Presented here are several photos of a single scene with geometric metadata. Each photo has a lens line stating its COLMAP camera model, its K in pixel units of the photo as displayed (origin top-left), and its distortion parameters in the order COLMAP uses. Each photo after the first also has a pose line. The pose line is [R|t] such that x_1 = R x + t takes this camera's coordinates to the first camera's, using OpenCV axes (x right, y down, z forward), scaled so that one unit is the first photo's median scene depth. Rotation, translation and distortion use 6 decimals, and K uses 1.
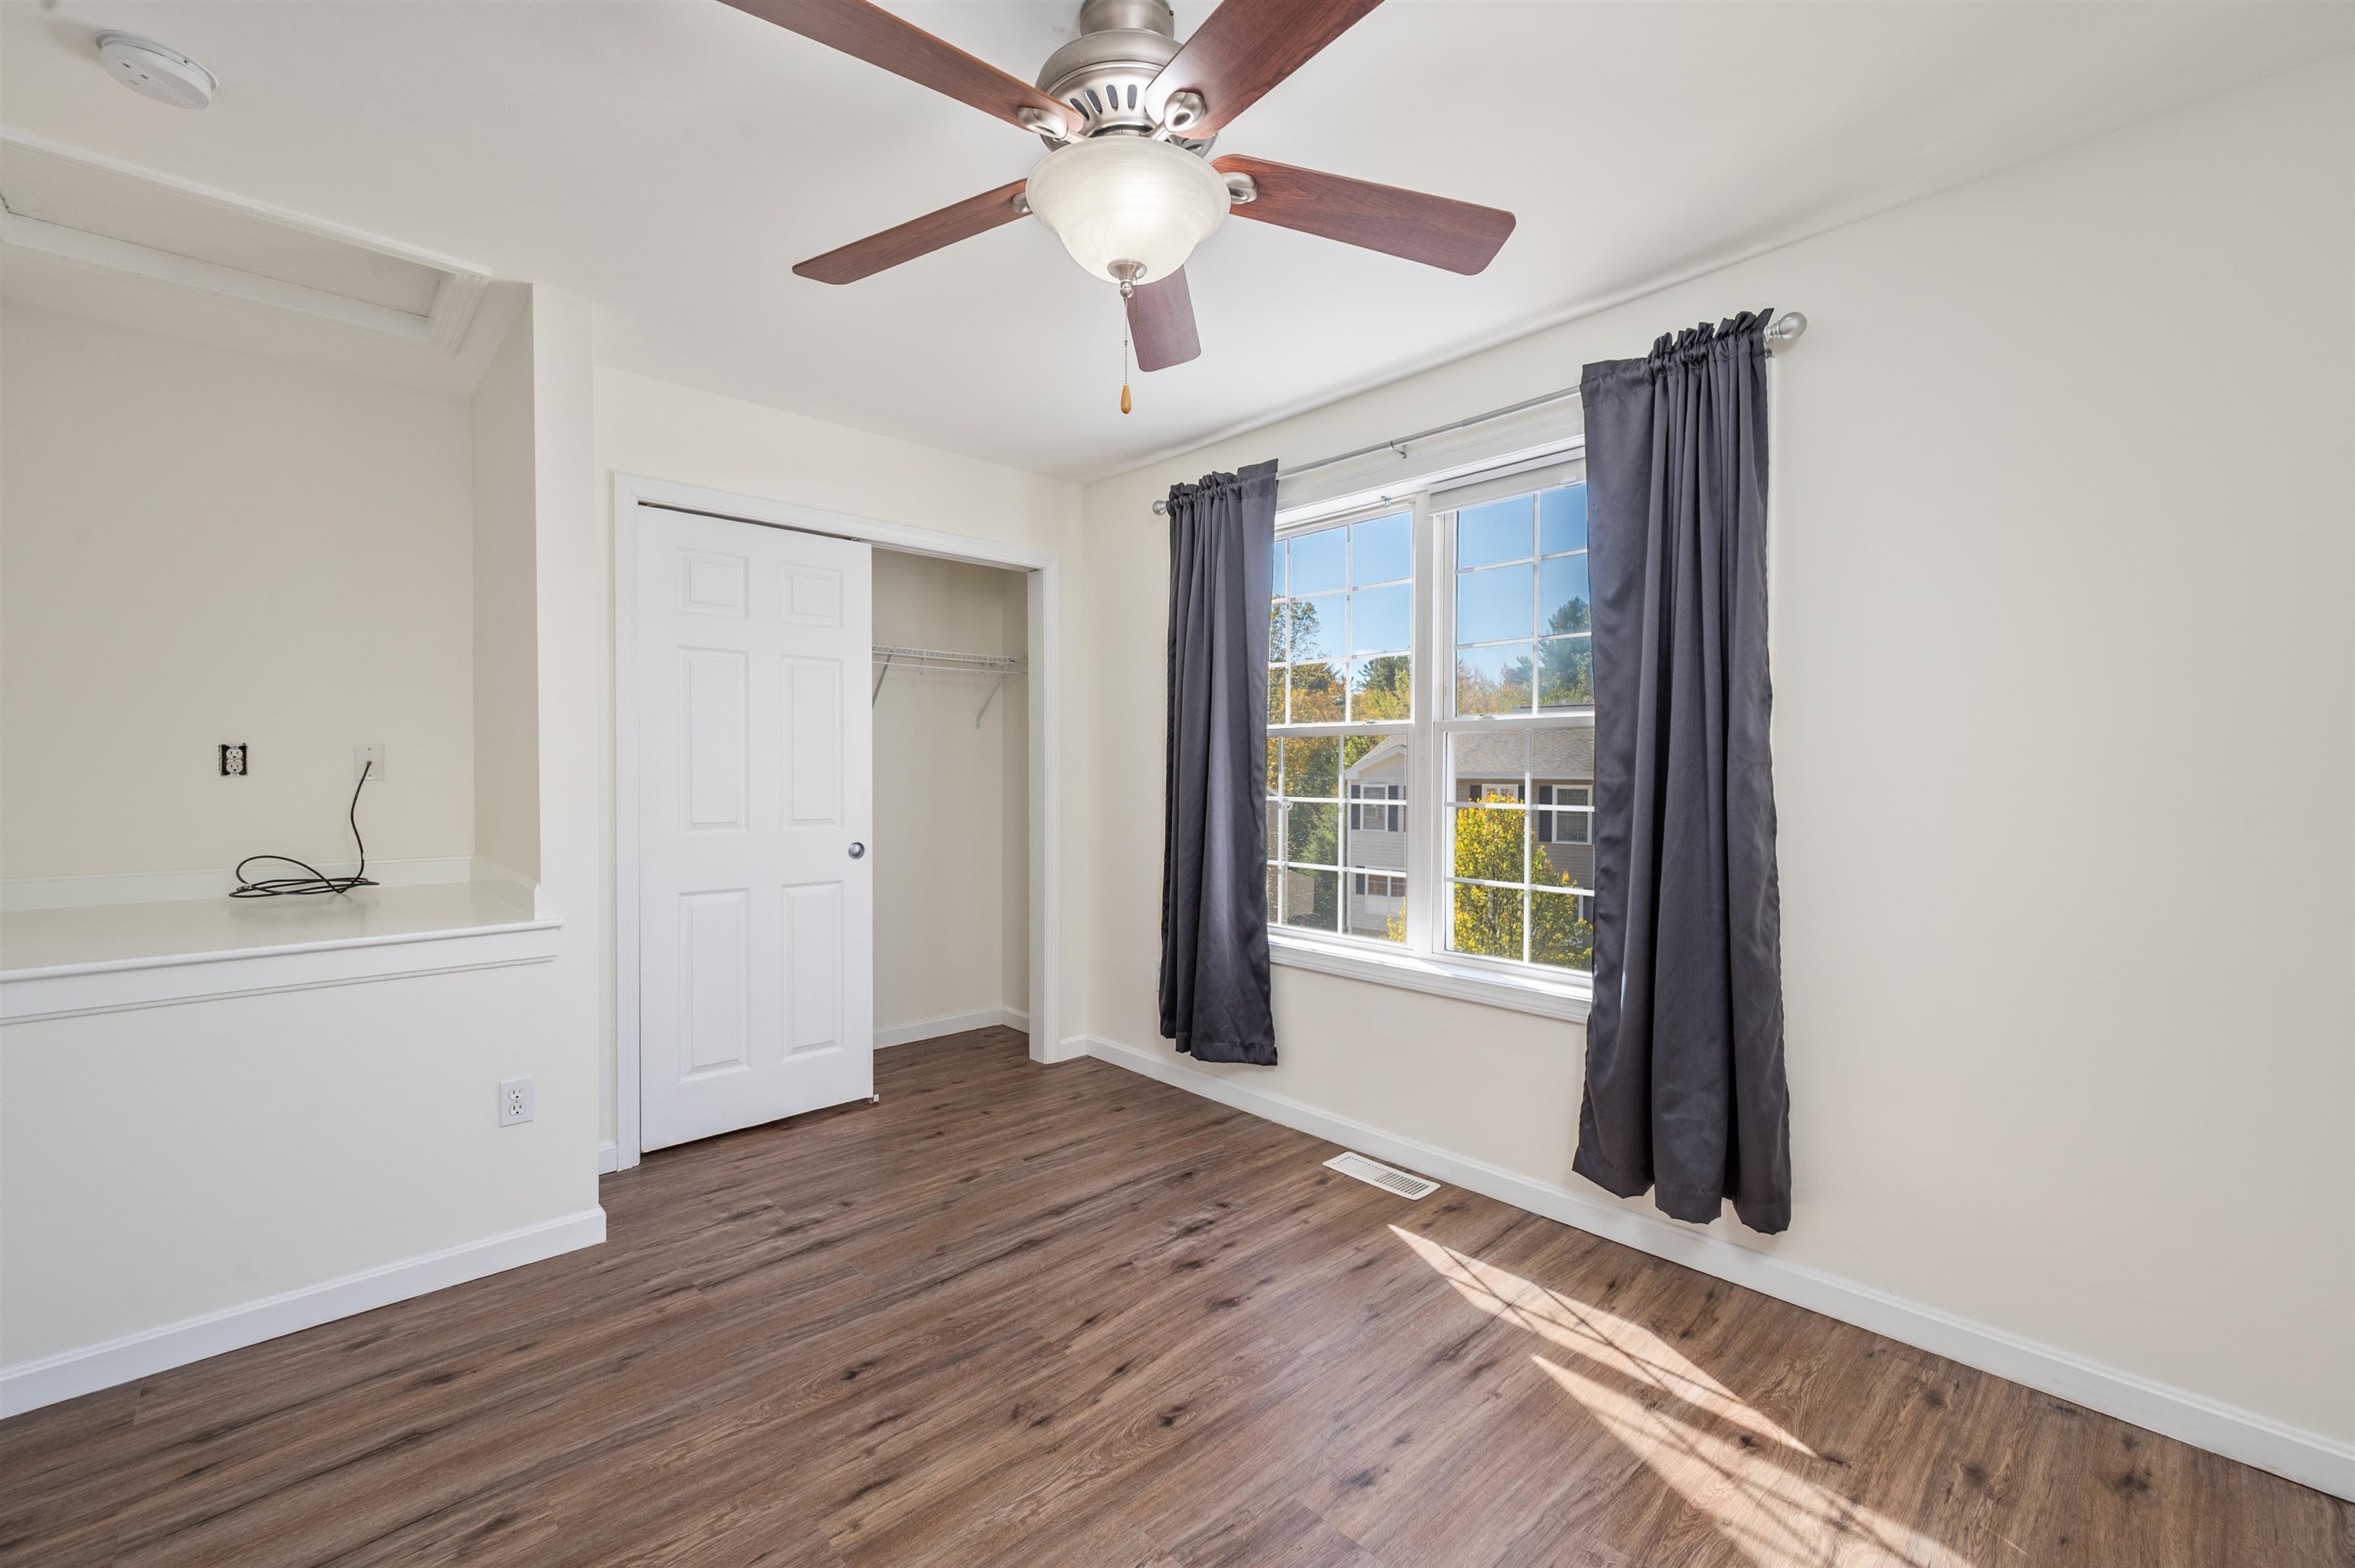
lens RADIAL K [[946.6, 0, 1136.5], [0, 946.6, 779.2], [0, 0, 1]] dist [0.001171, 0.000376]
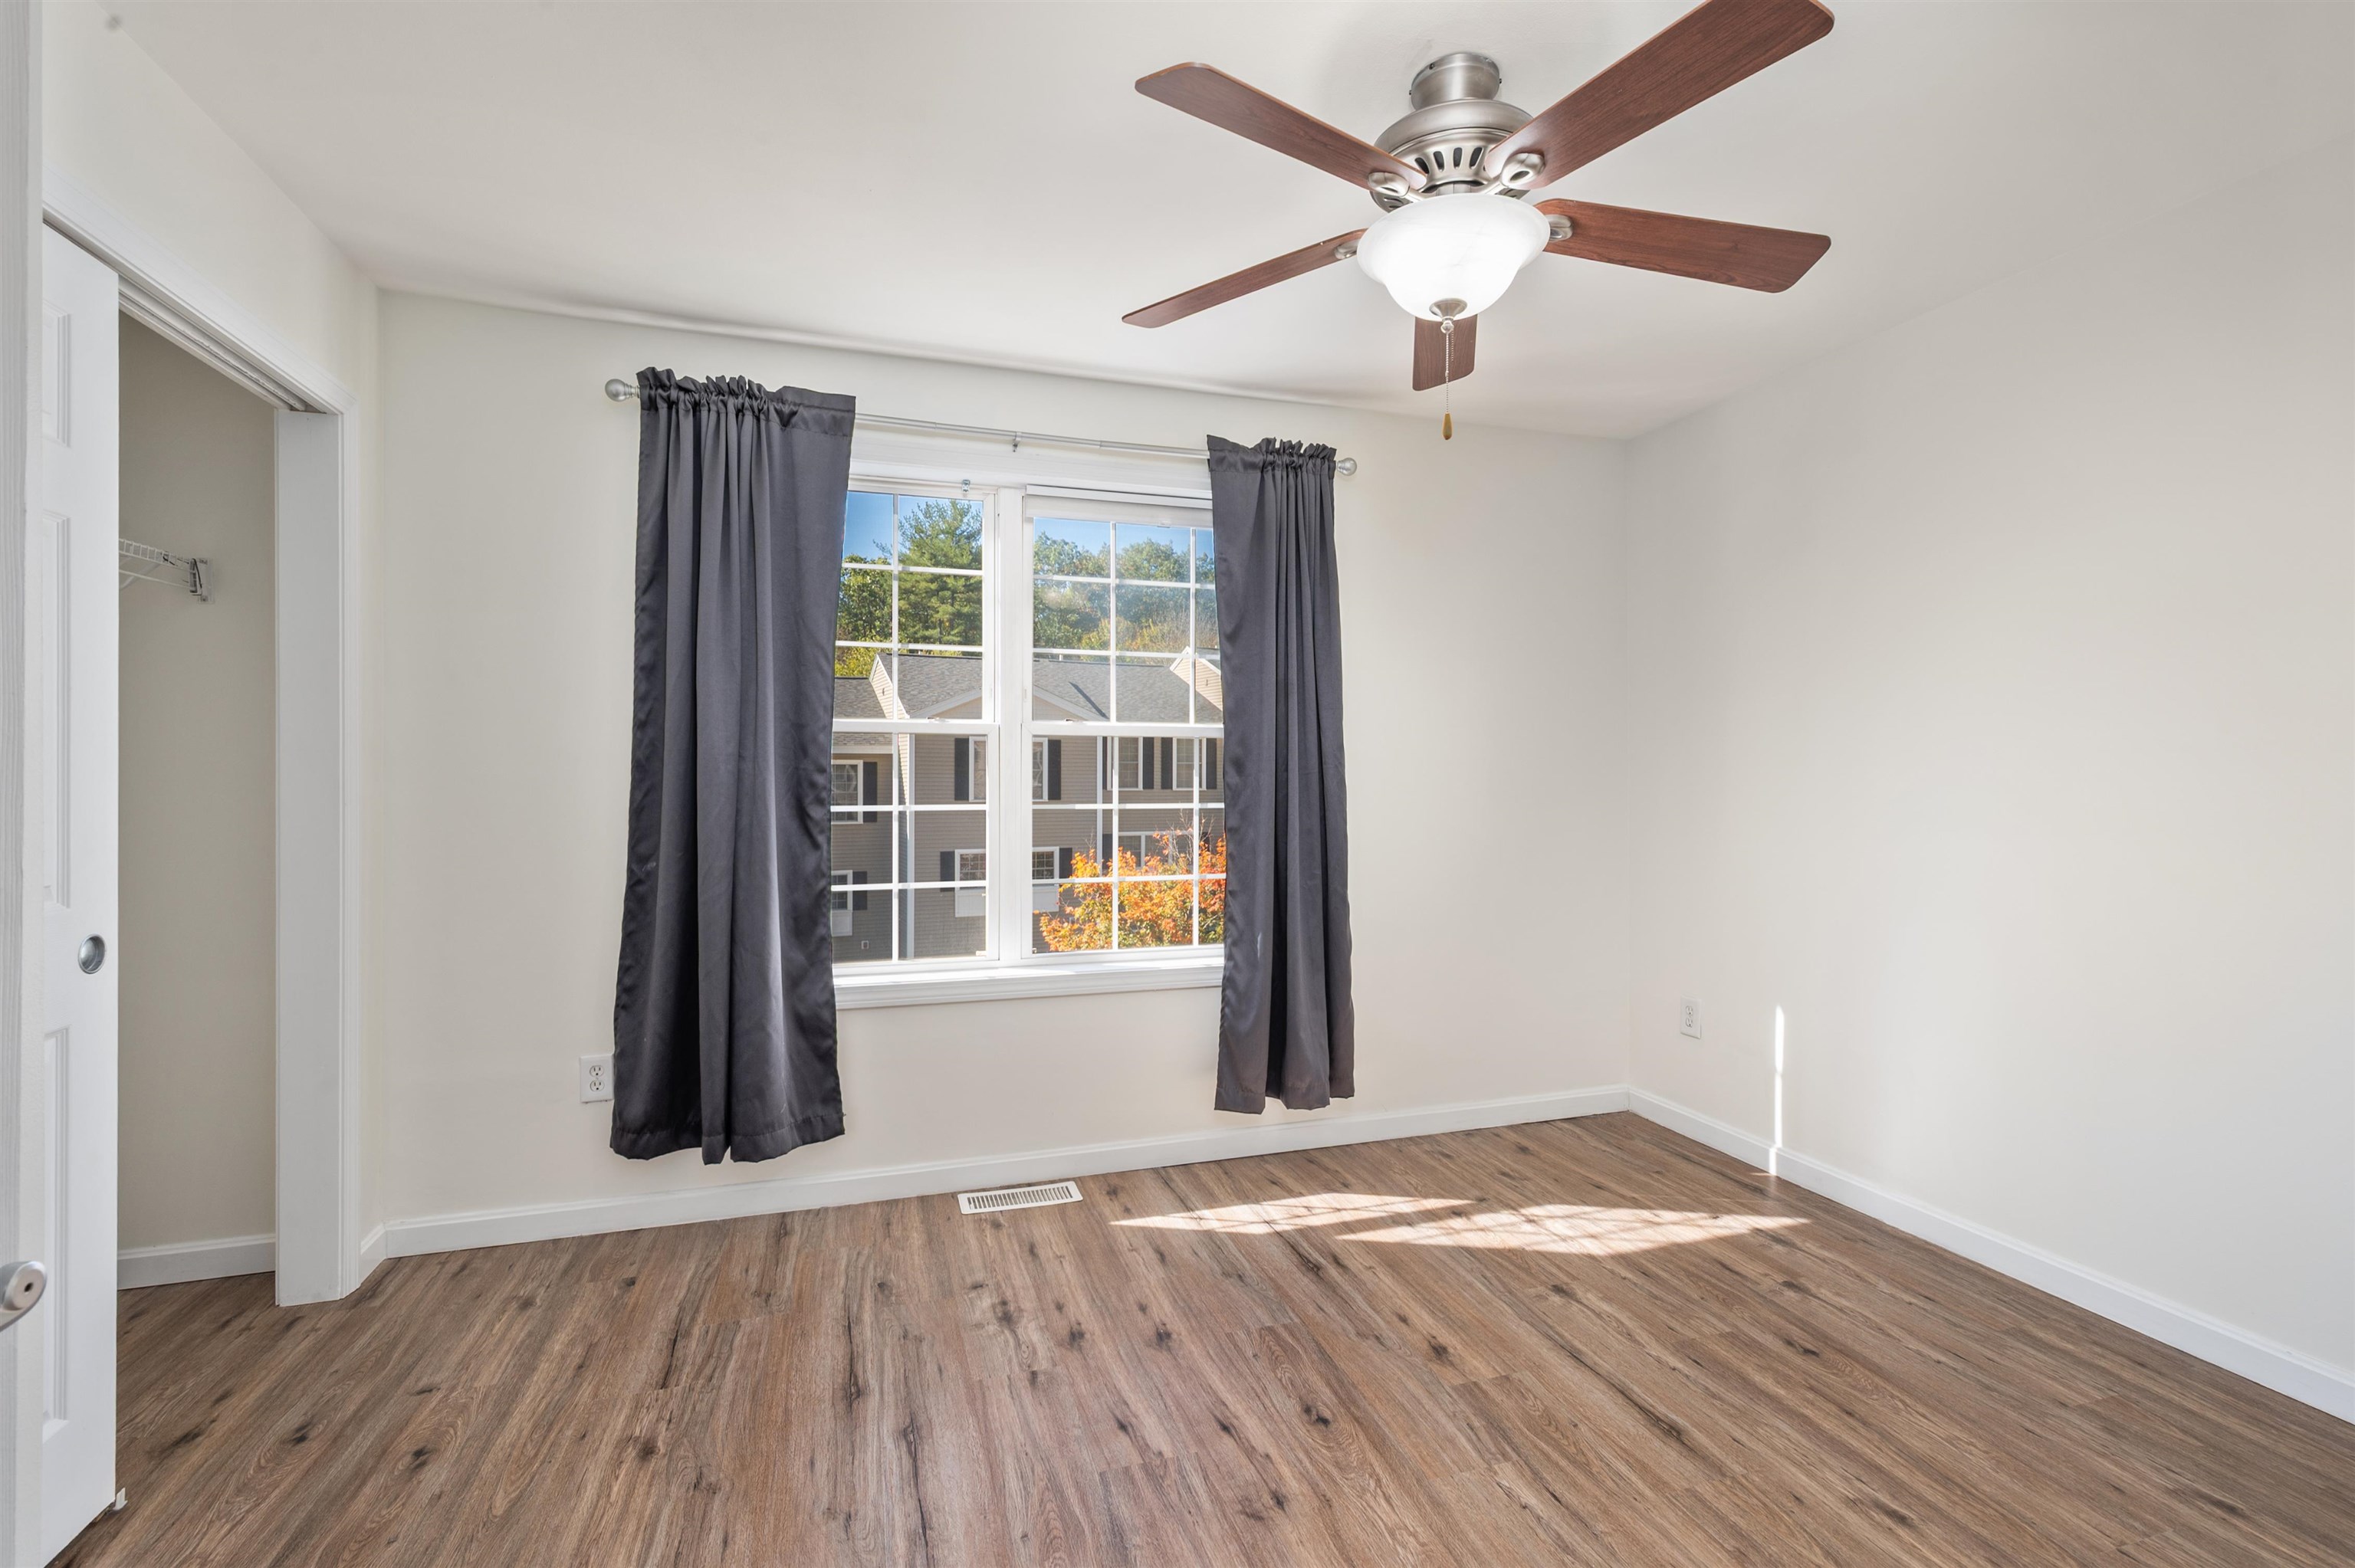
lens RADIAL K [[1052.6, 0, 1170.9], [0, 1052.6, 782.8], [0, 0, 1]] dist [0.001912, -0.000377]
pose [[0.423149, -0.006473, 0.906037, -0.735577], [0.009926, 0.999948, 0.002508, -0.002028], [-0.906006, 0.007932, 0.423192, 0.470723]]
